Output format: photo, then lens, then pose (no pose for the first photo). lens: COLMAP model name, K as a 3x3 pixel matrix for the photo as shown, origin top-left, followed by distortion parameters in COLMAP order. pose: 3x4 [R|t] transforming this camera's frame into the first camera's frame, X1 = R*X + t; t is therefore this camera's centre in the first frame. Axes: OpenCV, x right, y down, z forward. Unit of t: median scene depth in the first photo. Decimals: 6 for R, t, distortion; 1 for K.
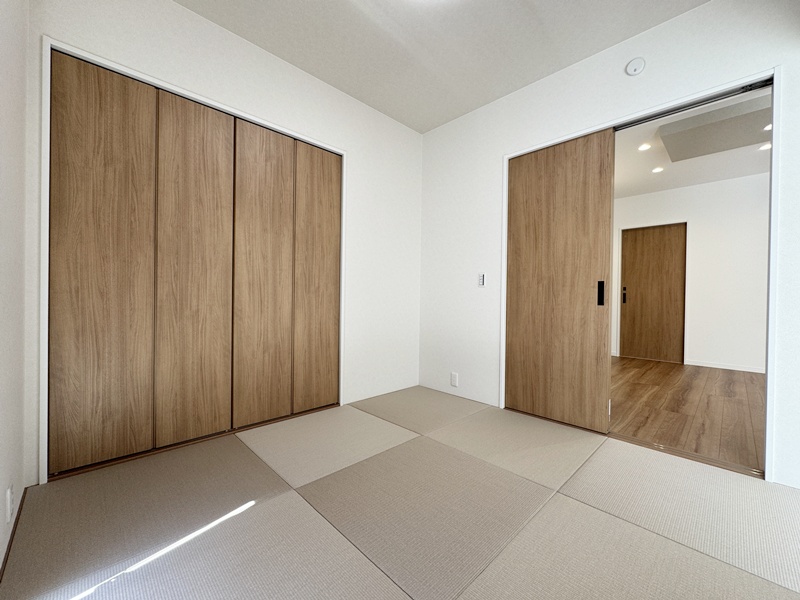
lens RADIAL K [[321.6, 0, 402.4], [0, 321.6, 301.4], [0, 0, 1]] dist [-0.013491, 0.000264]
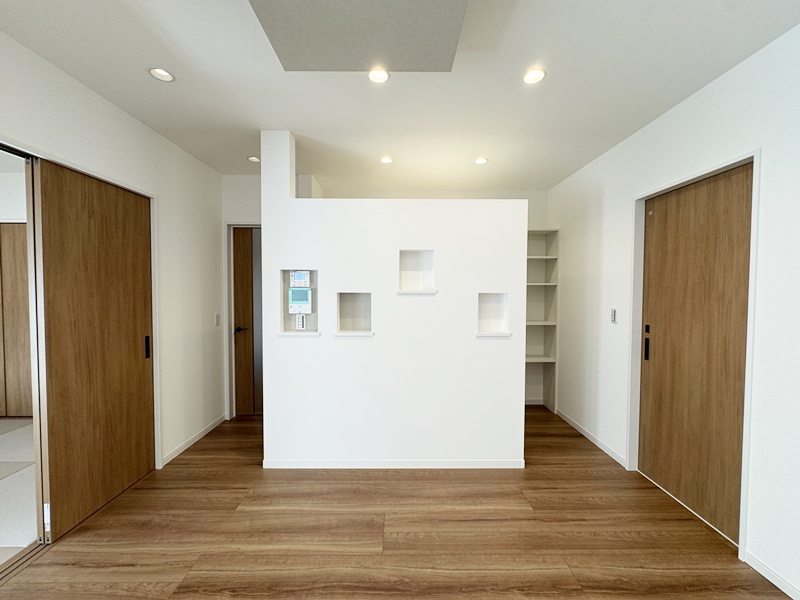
lens RADIAL K [[321.6, 0, 399.9], [0, 321.6, 301.1], [0, 0, 1]] dist [-0.013491, 0.000264]
pose [[0.728656, 0.013235, -0.684752, 0.793137], [-0.000924, 0.999831, 0.018341, -0.092408], [0.684879, -0.012732, 0.728545, 0.452224]]
